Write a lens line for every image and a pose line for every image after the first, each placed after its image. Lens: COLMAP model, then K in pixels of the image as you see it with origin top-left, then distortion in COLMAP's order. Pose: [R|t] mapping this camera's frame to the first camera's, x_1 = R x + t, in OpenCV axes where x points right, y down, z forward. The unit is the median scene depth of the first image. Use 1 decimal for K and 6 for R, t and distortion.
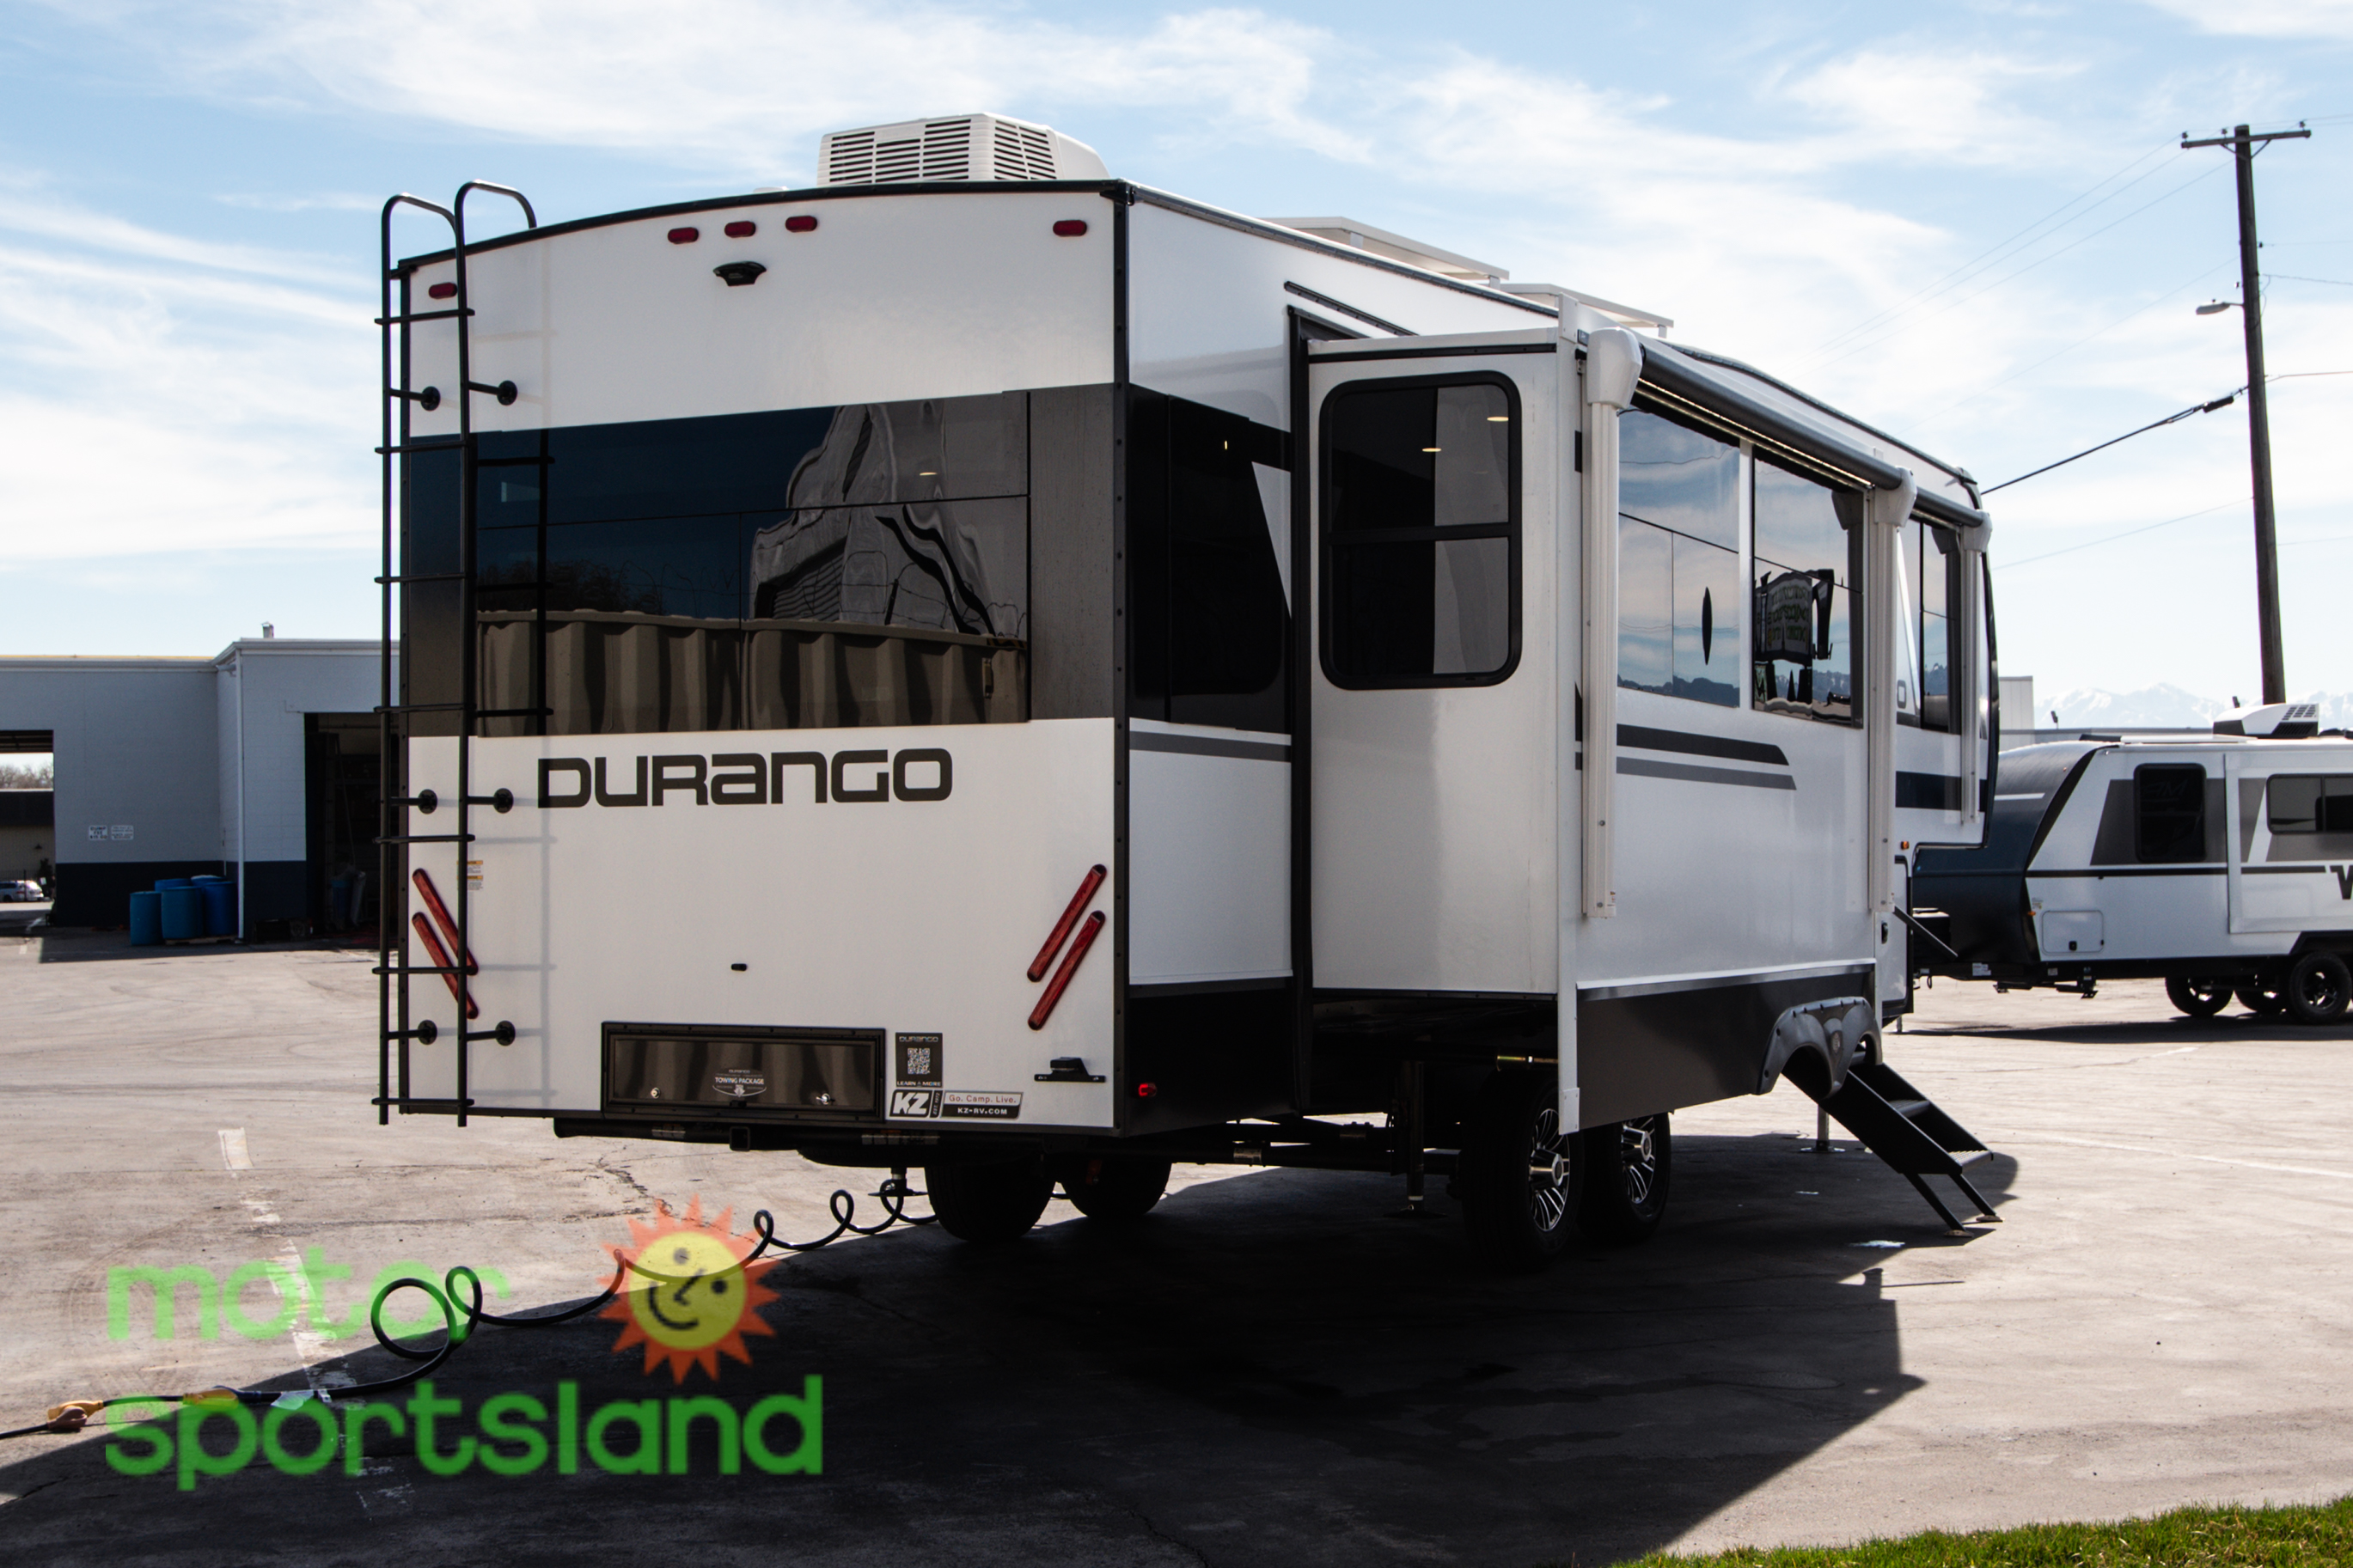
lens RADIAL K [[3032.7, 0, 1176.5], [0, 3032.7, 784.0], [0, 0, 1]] dist [0.030993, 0.014986]
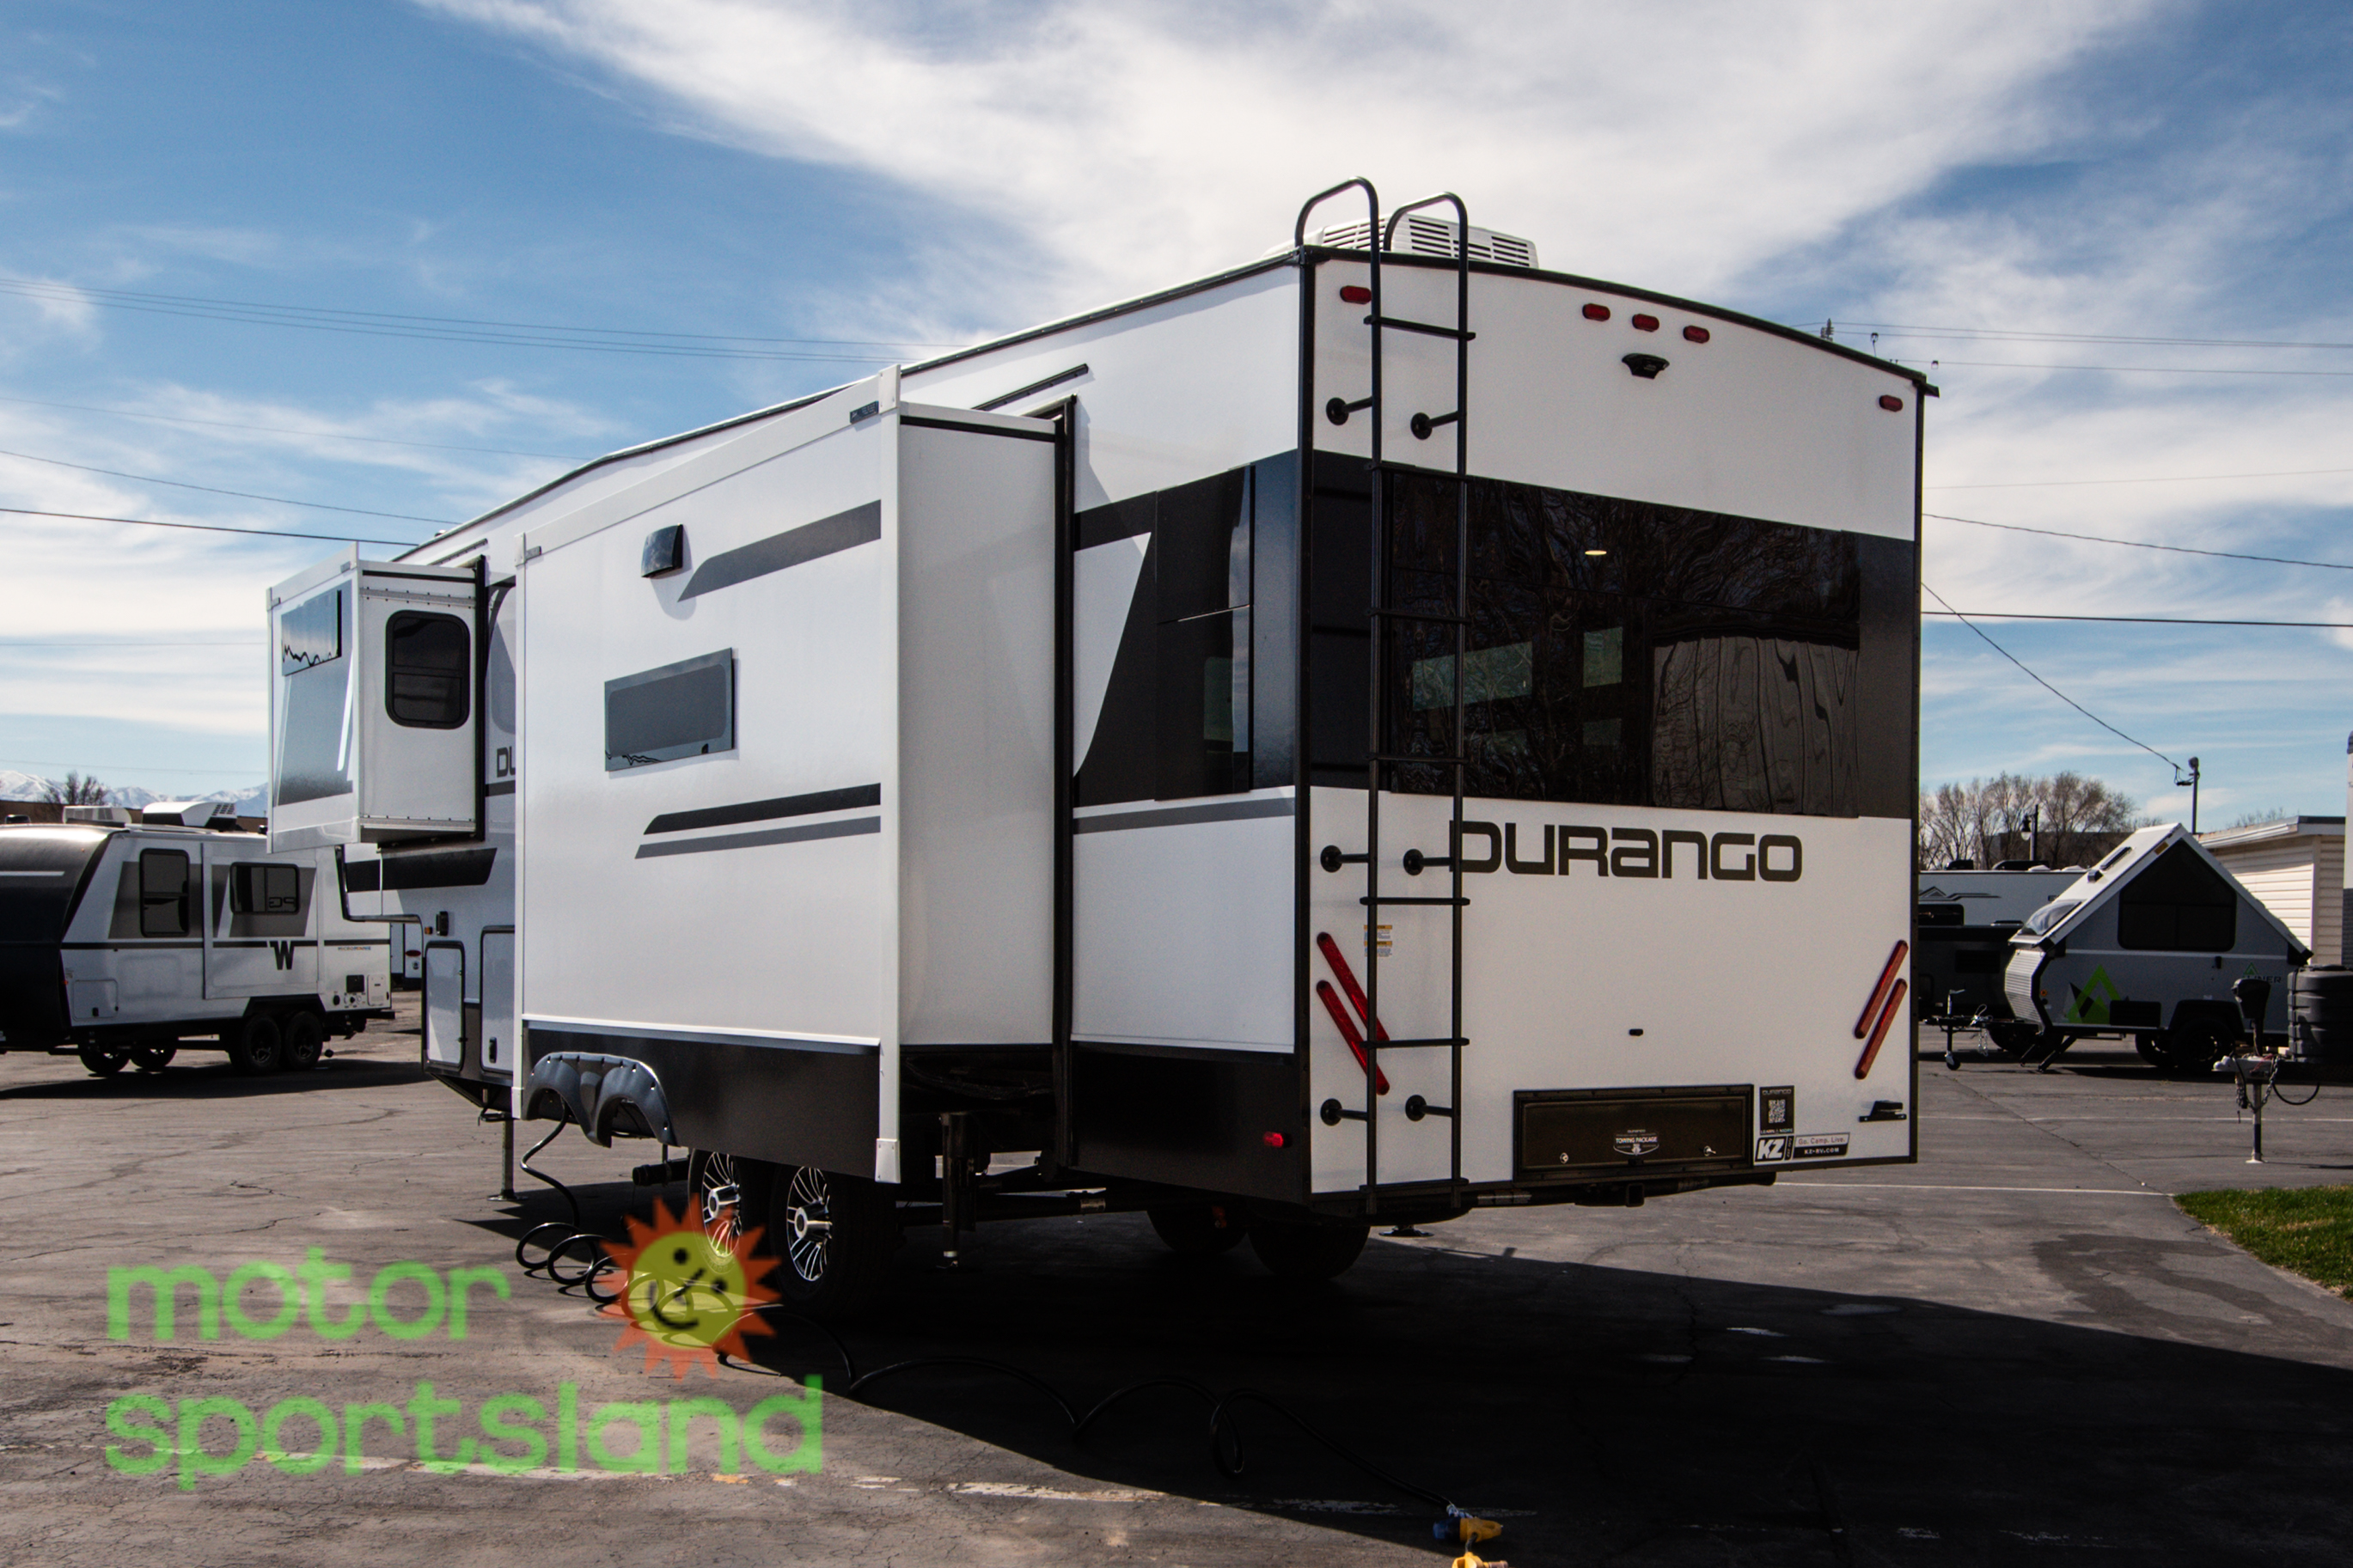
lens RADIAL K [[2492.1, 0, 1180.1], [0, 2492.1, 992.7], [0, 0, 1]] dist [0.014951, 0.016686]
pose [[0.501169, -0.005675, 0.865331, -0.961371], [-0.034792, 0.999038, 0.026702, 0.028820], [-0.864650, -0.043488, 0.500489, 0.699329]]
